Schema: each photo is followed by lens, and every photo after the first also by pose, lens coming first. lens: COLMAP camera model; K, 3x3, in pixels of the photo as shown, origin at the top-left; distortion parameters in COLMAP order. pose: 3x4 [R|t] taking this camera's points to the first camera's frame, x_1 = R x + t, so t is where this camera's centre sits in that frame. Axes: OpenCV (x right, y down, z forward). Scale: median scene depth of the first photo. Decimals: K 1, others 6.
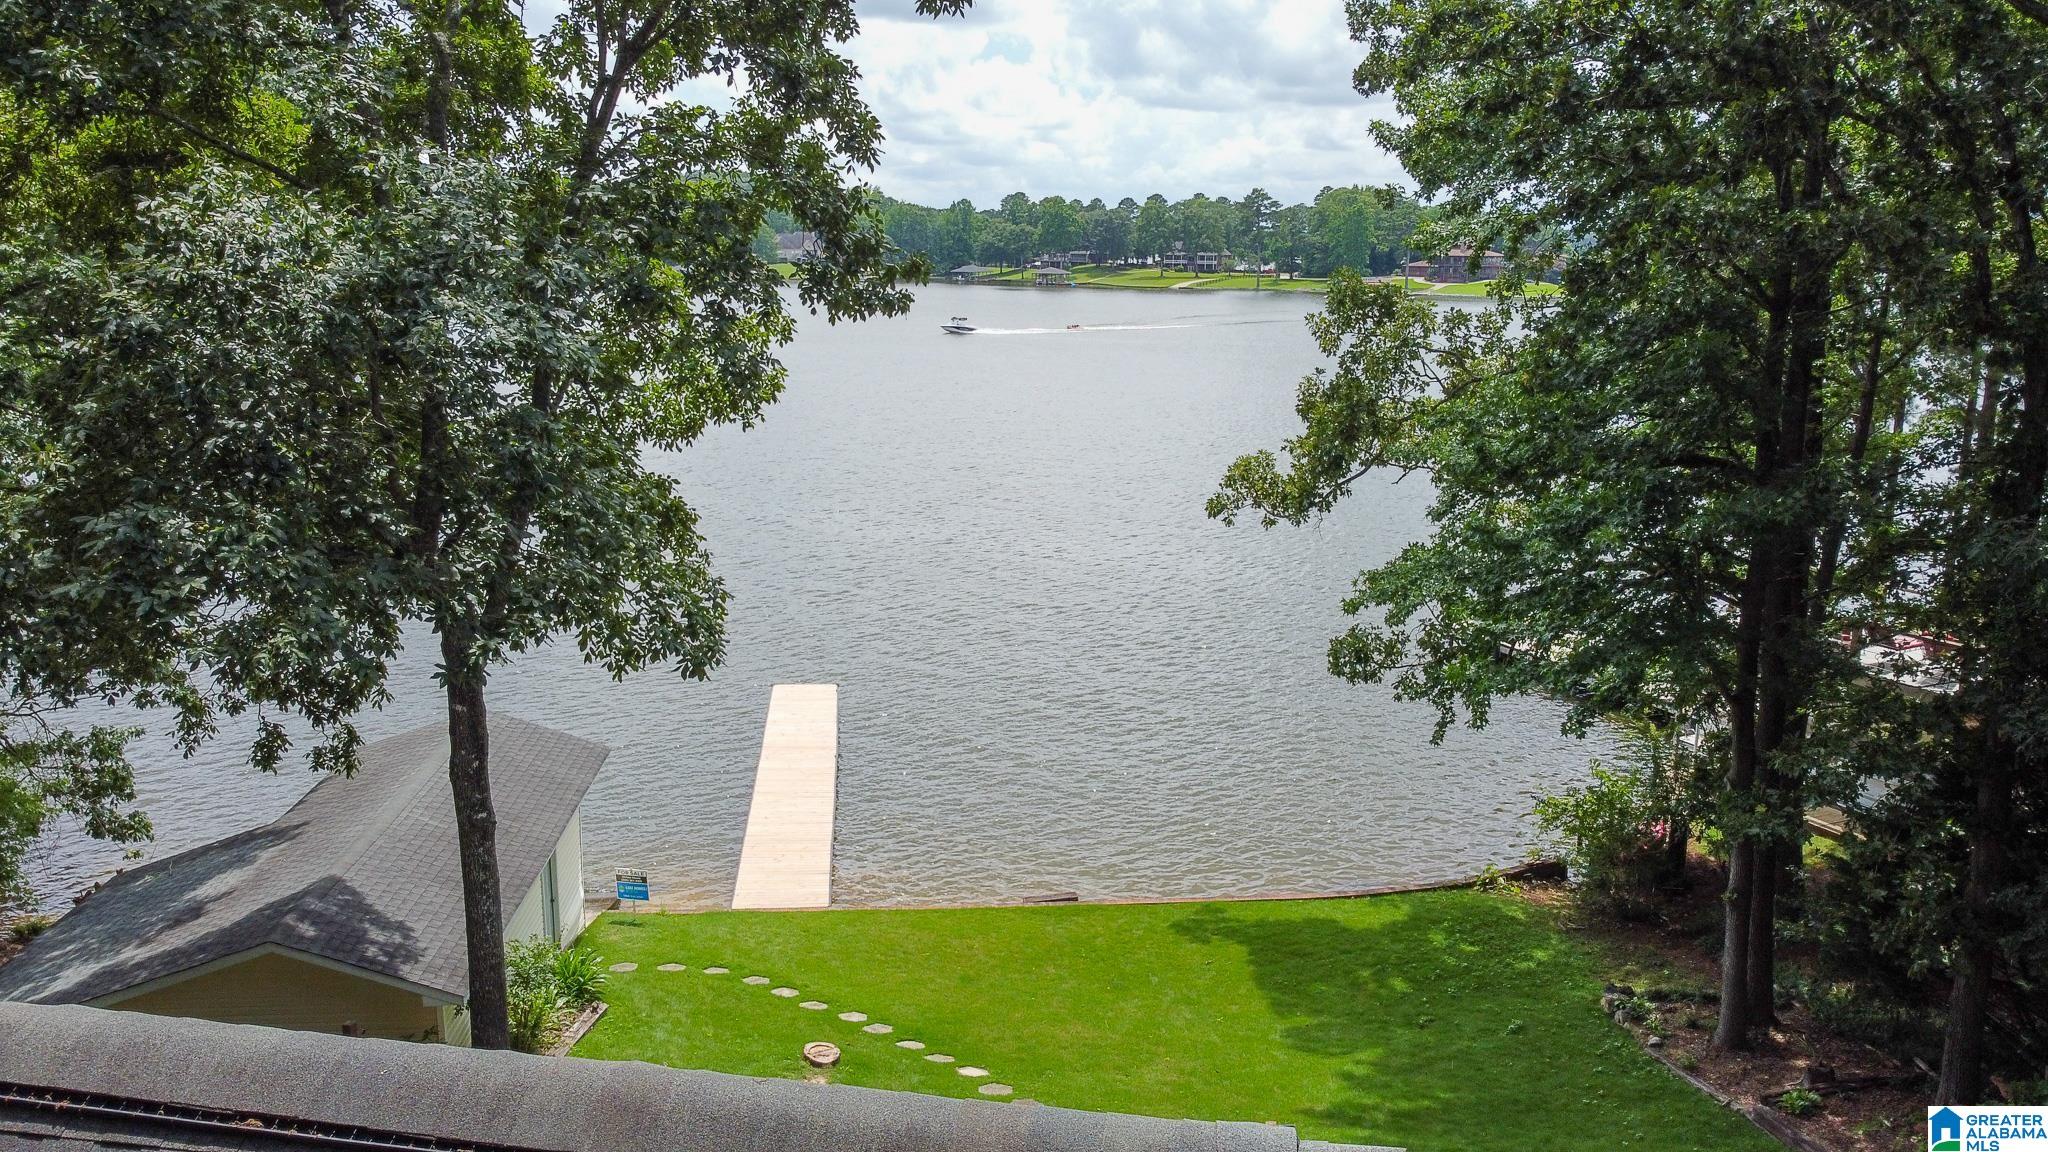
lens RADIAL K [[1581.8, 0, 1019.2], [0, 1581.8, 574.8], [0, 0, 1]] dist [-0.011278, 0.012253]
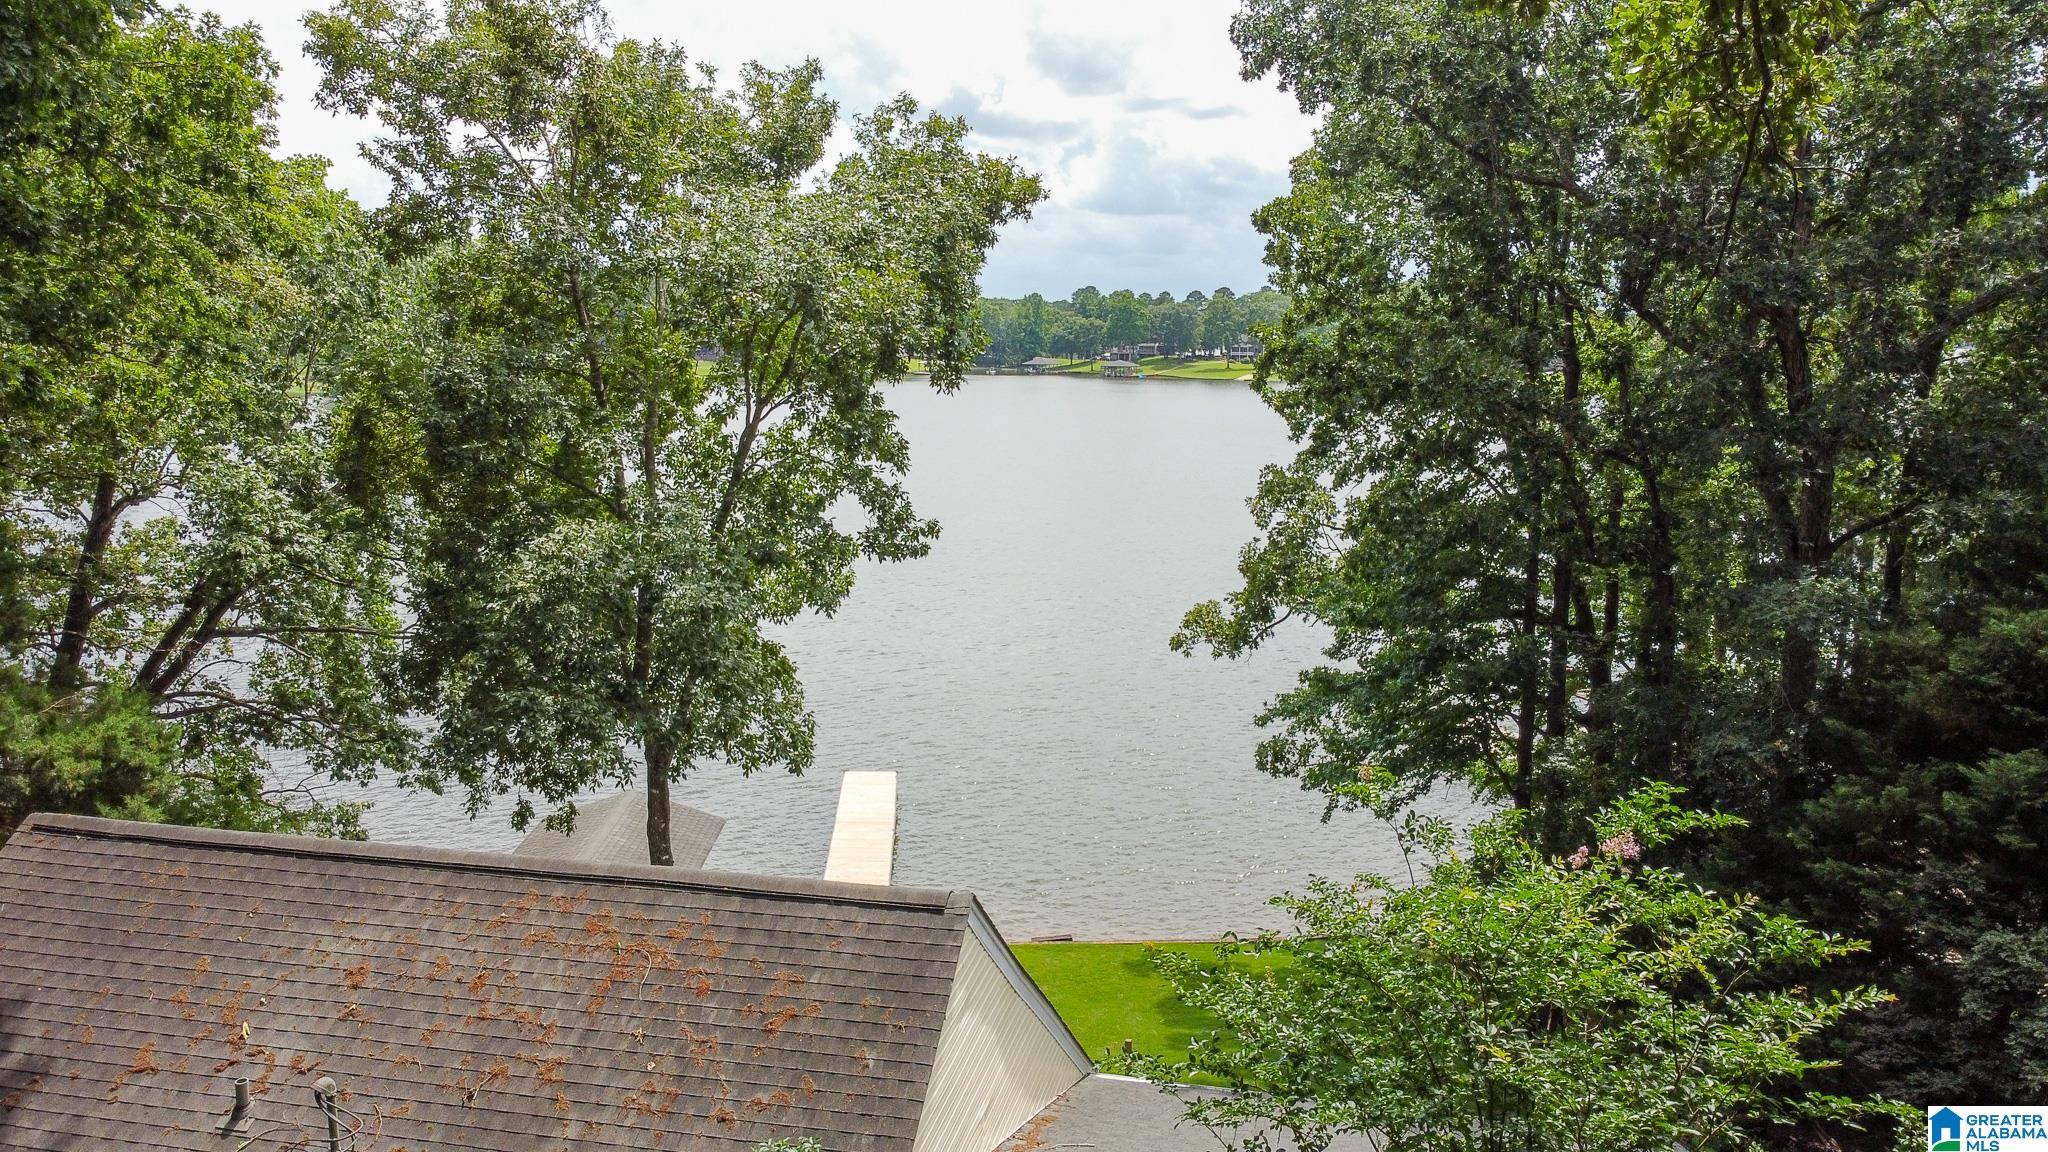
lens RADIAL K [[1581.8, 0, 1034.8], [0, 1581.8, 575.6], [0, 0, 1]] dist [-0.011278, 0.012253]
pose [[0.999321, 0.003421, -0.036699, 0.057151], [-0.005283, 0.998697, -0.050758, -0.033156], [0.036477, 0.050918, 0.998036, -0.358845]]
